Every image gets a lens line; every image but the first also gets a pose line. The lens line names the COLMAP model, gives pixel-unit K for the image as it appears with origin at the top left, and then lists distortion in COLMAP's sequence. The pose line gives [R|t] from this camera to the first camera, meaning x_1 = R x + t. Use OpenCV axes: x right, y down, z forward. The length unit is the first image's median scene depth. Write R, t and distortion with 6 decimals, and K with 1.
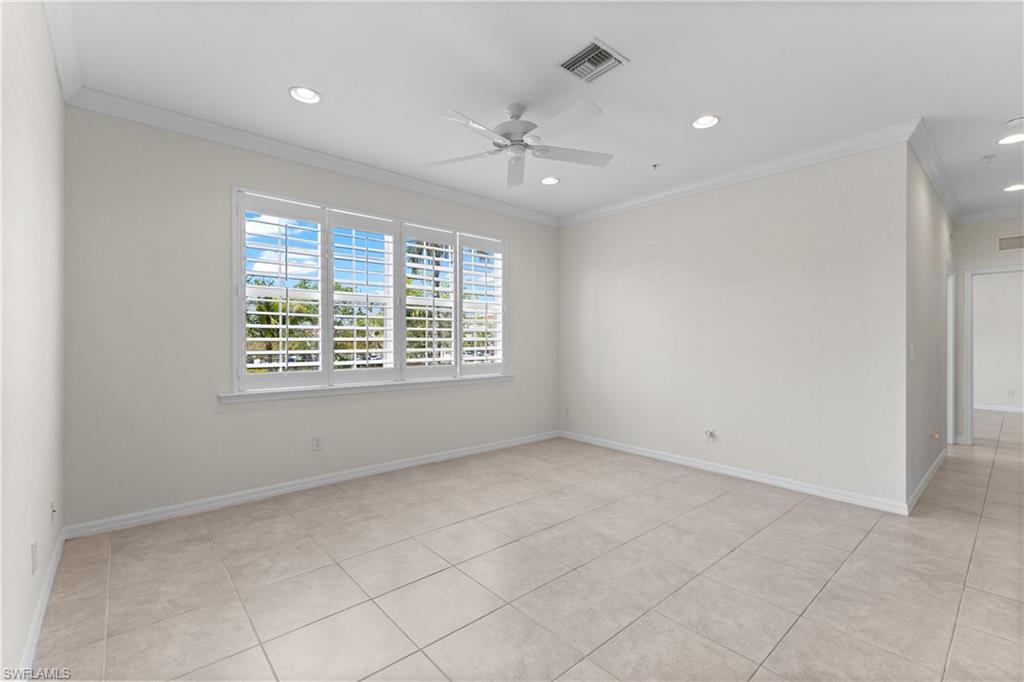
lens RADIAL K [[442.8, 0, 515.6], [0, 442.8, 341.2], [0, 0, 1]] dist [0.010139, -0.001085]
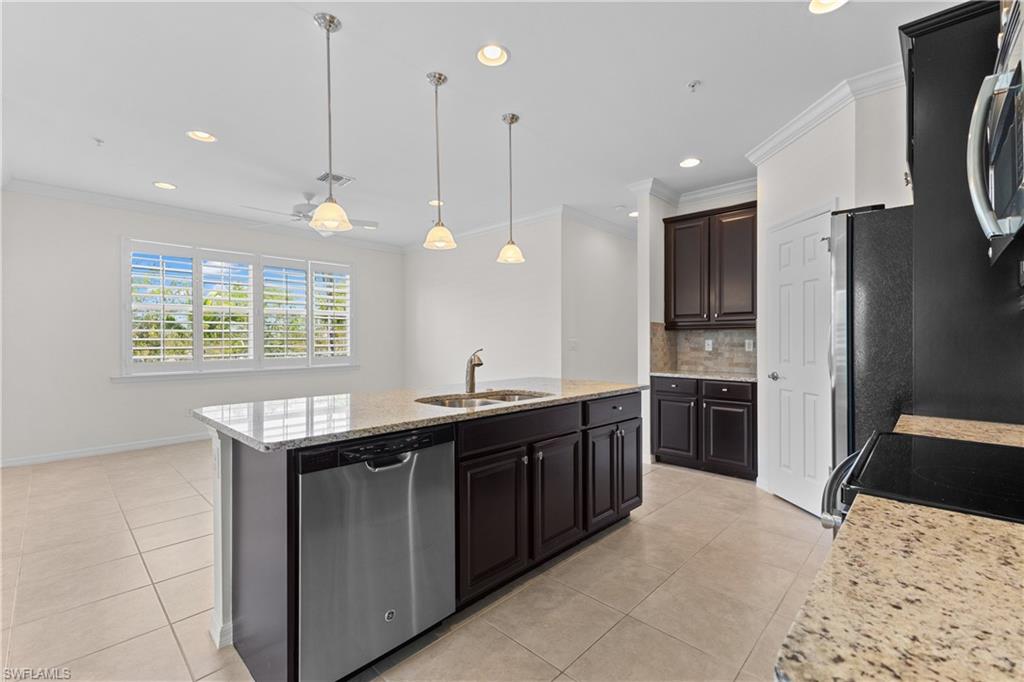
lens RADIAL K [[442.8, 0, 518.8], [0, 442.8, 339.5], [0, 0, 1]] dist [0.010139, -0.001085]
pose [[0.996410, -0.004625, 0.084528, 0.612983], [0.004510, 0.999989, 0.001556, -0.000304], [-0.084534, -0.001169, 0.996420, -0.657384]]
